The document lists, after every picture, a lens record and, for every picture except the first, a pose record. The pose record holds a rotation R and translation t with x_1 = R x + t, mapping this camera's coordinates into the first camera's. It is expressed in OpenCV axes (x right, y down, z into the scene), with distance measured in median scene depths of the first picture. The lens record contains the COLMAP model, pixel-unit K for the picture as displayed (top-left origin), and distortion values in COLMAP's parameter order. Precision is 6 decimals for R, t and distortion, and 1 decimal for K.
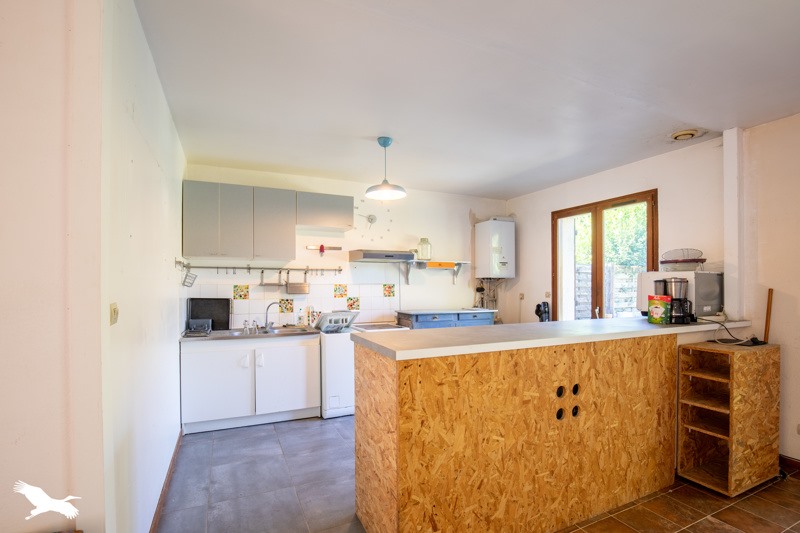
lens RADIAL K [[367.9, 0, 400.6], [0, 367.9, 286.3], [0, 0, 1]] dist [-0.001875, -0.000073]
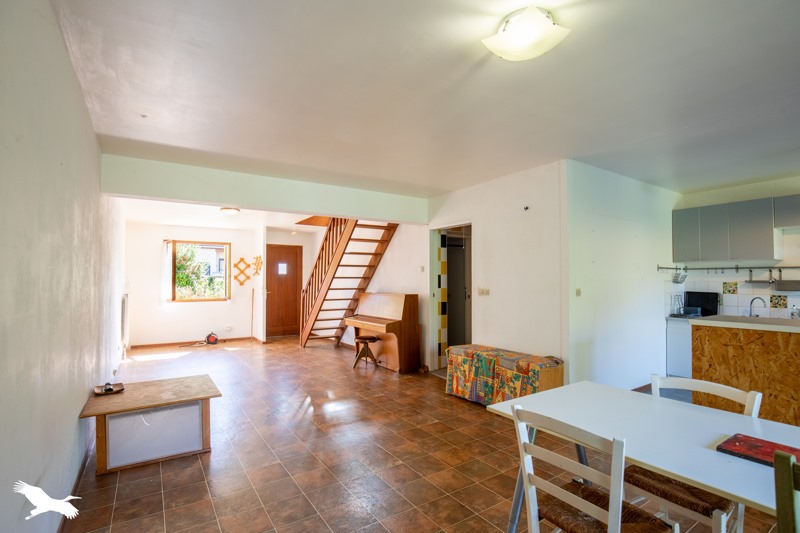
lens RADIAL K [[386.4, 0, 400.4], [0, 386.4, 271.3], [0, 0, 1]] dist [-0.000400, -0.000063]
pose [[0.142626, -0.025651, -0.989444, 0.781587], [-0.005753, 0.999626, -0.026744, 0.001410], [0.989760, 0.009507, 0.142425, -0.309329]]
